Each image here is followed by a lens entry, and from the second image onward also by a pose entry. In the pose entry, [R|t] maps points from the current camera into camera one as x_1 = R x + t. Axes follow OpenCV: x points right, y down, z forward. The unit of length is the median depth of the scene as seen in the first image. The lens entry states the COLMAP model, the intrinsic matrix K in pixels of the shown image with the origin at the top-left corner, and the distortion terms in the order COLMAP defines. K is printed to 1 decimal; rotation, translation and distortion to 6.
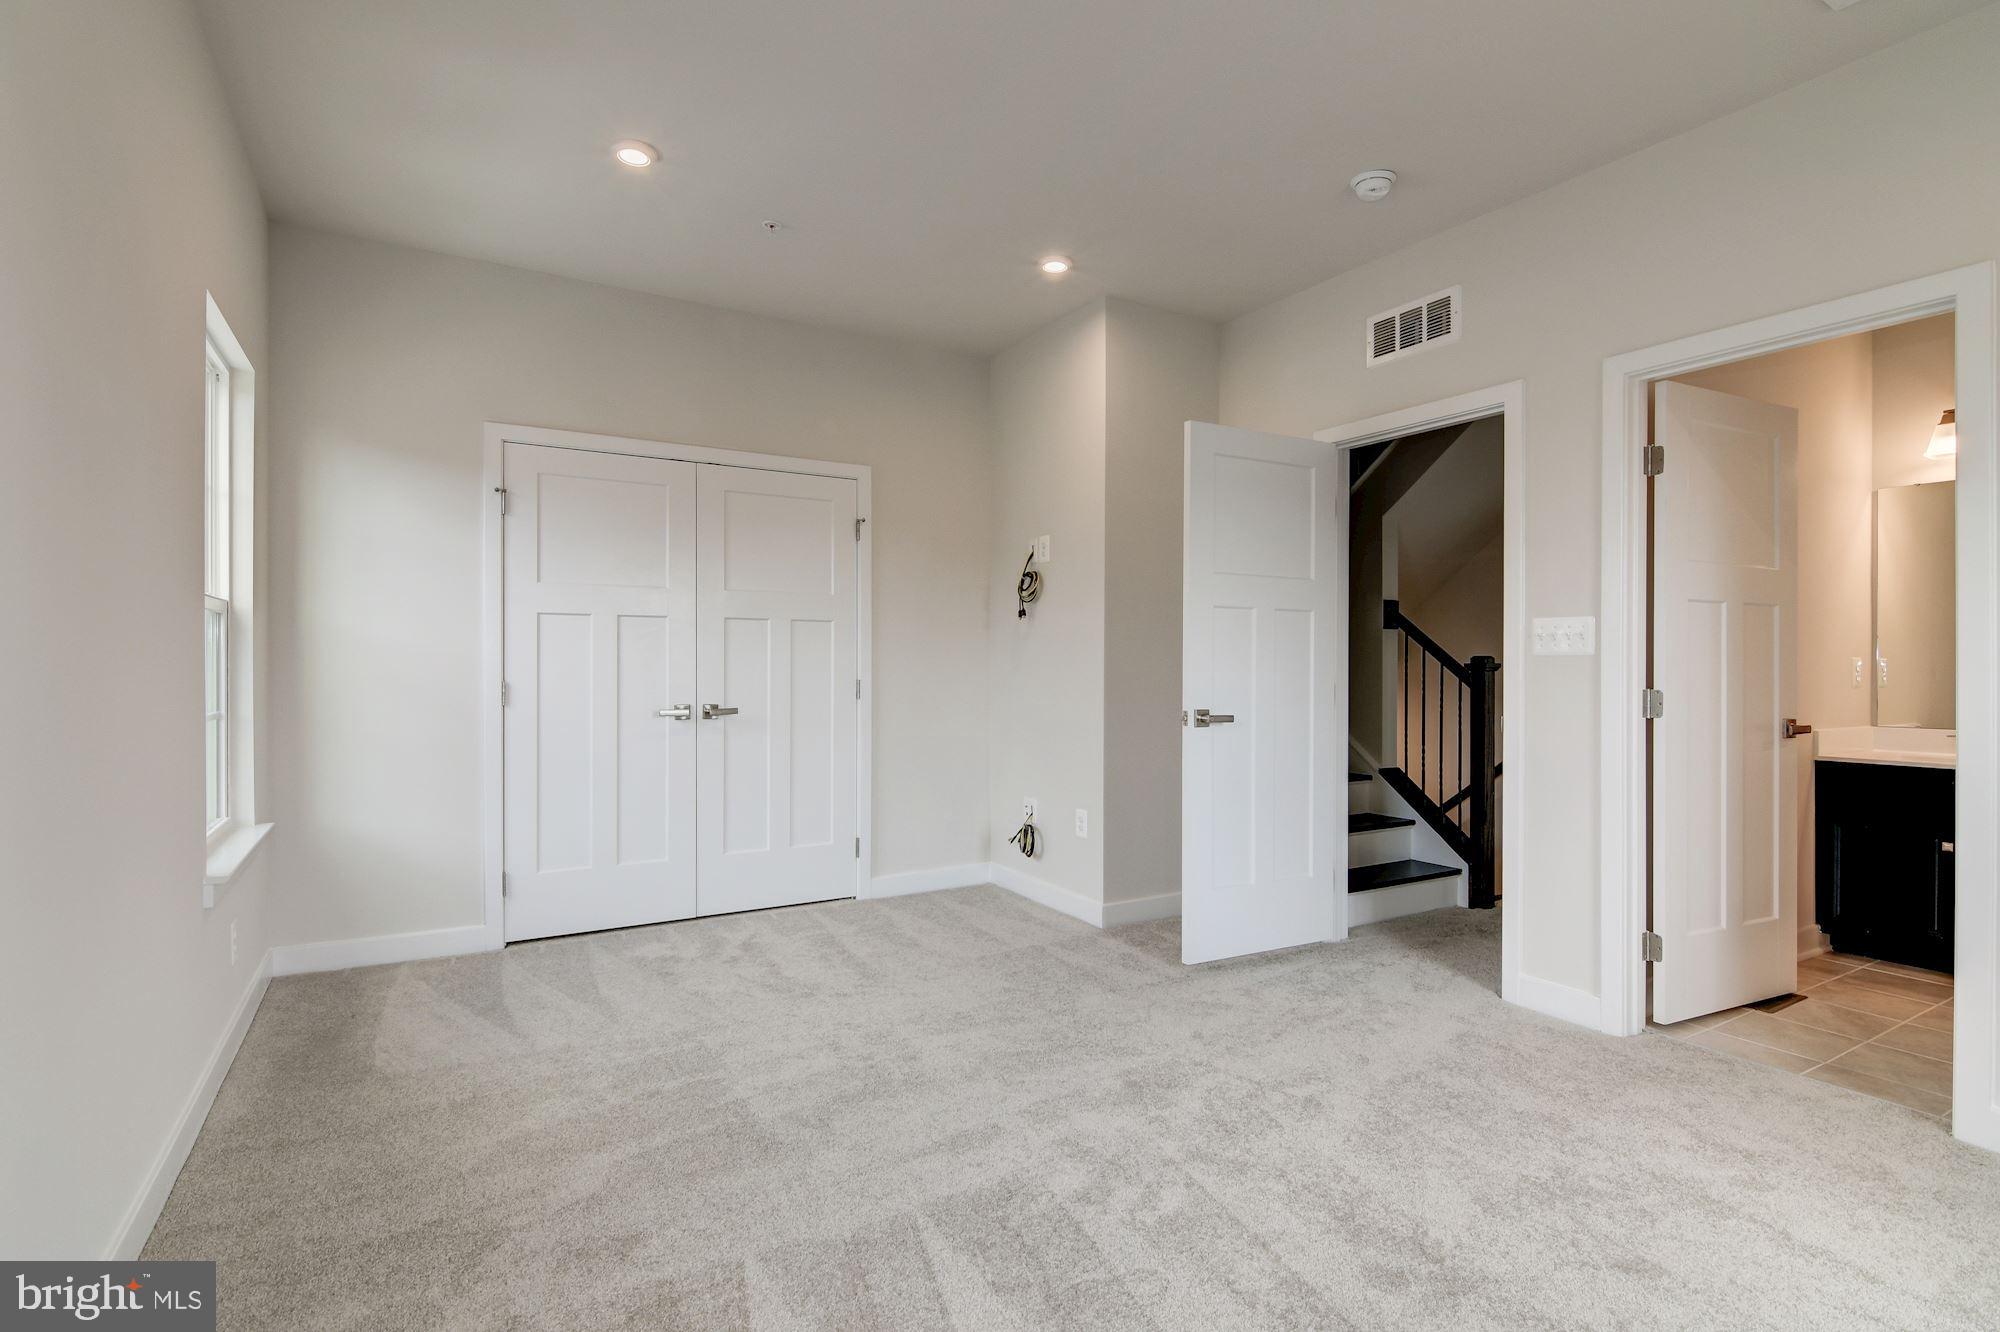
lens RADIAL K [[963.5, 0, 993.6], [0, 963.5, 664.4], [0, 0, 1]] dist [0.008256, -0.008474]
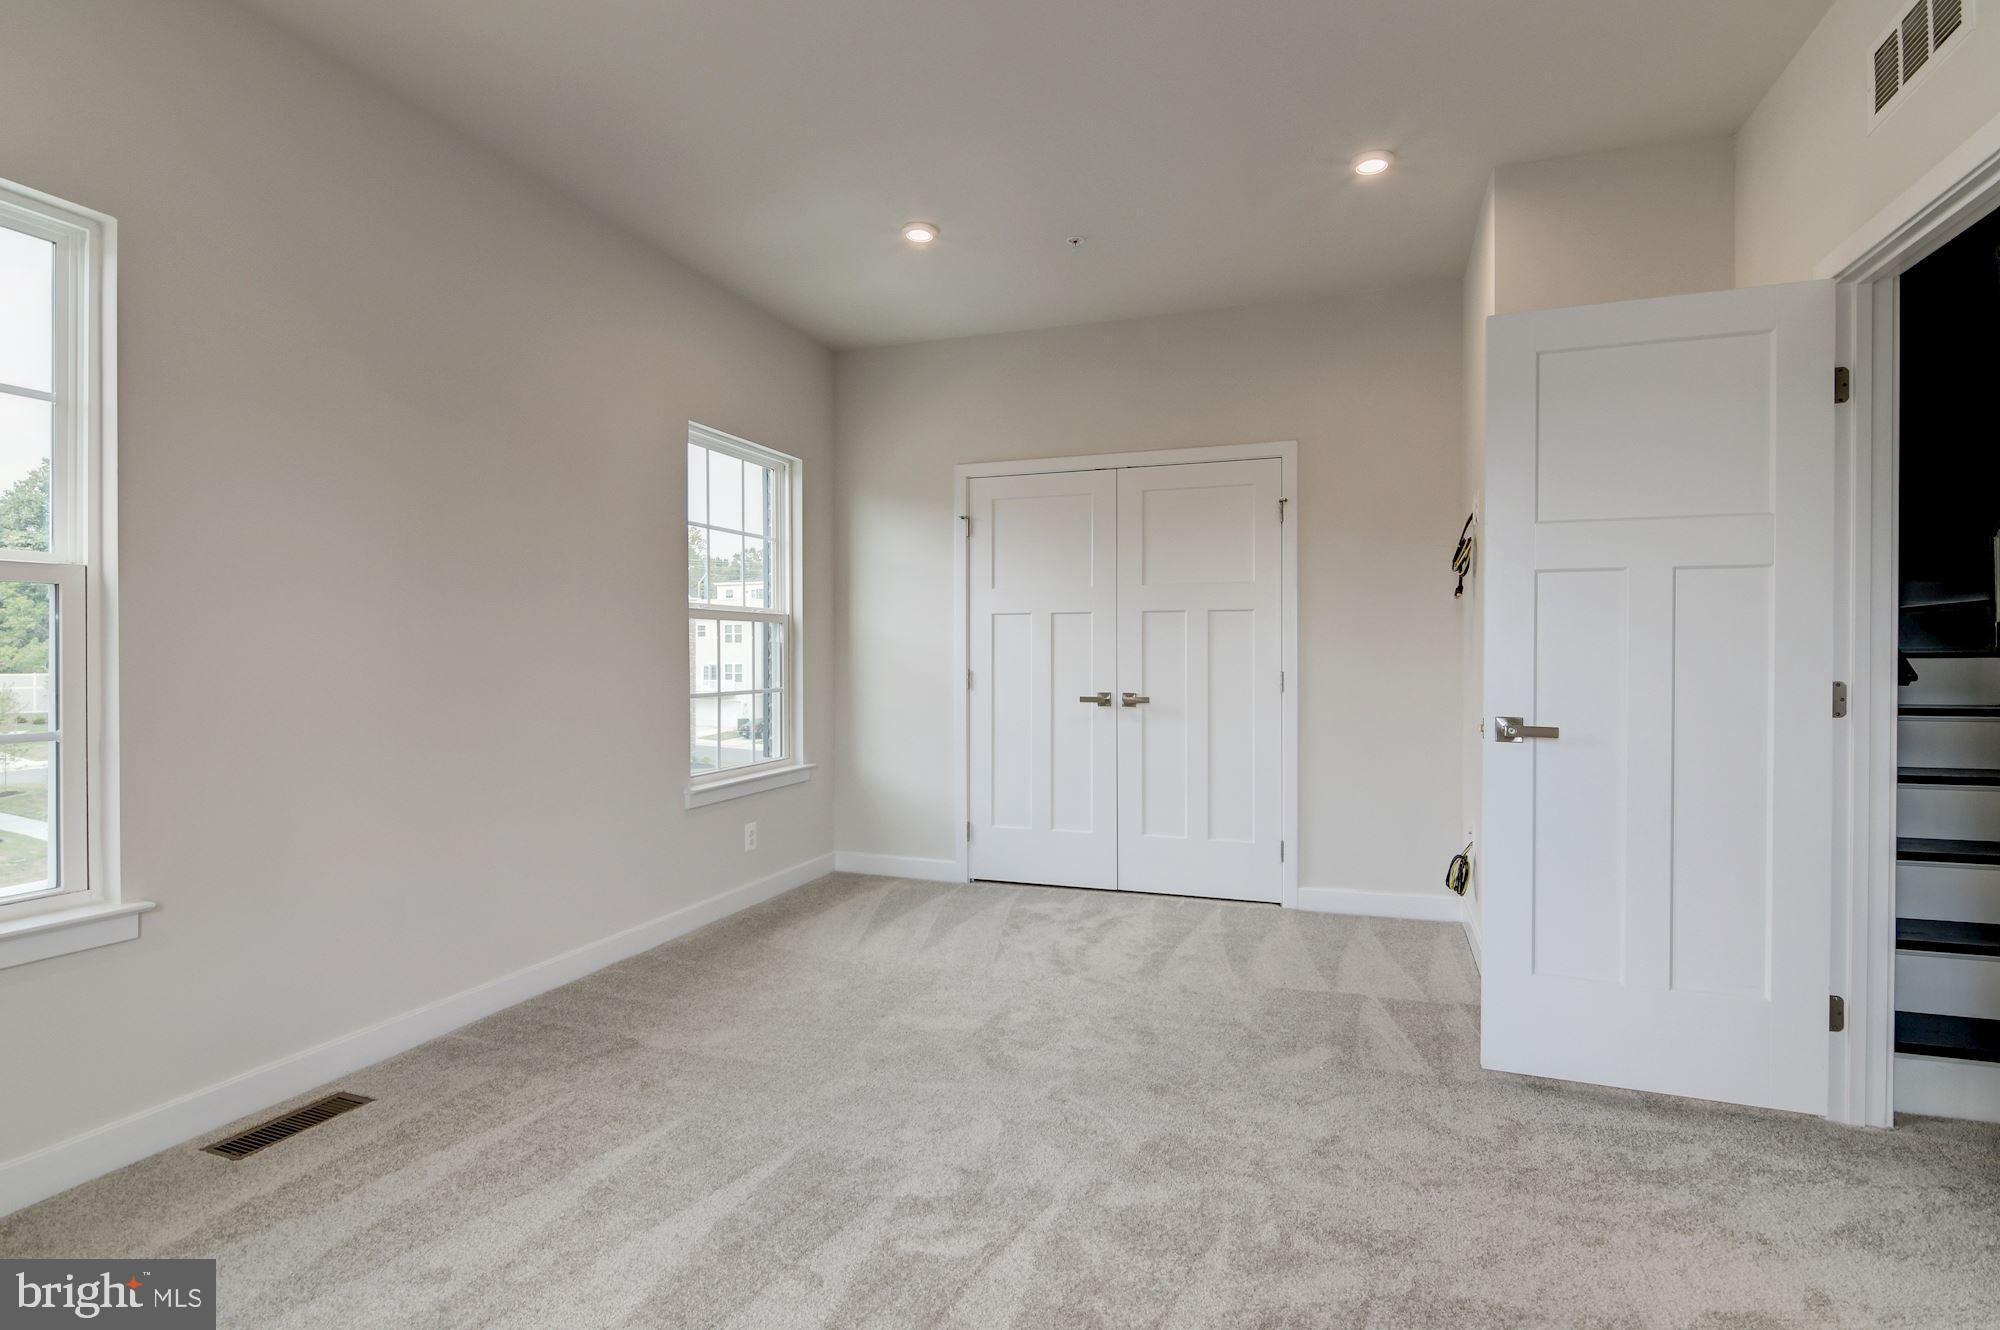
lens RADIAL K [[963.5, 0, 1037.0], [0, 963.5, 654.2], [0, 0, 1]] dist [0.008256, -0.008474]
pose [[0.650983, -0.003901, -0.759082, 0.498396], [0.002996, 0.999992, -0.002569, 0.000904], [0.759086, -0.000602, 0.650990, 0.253716]]
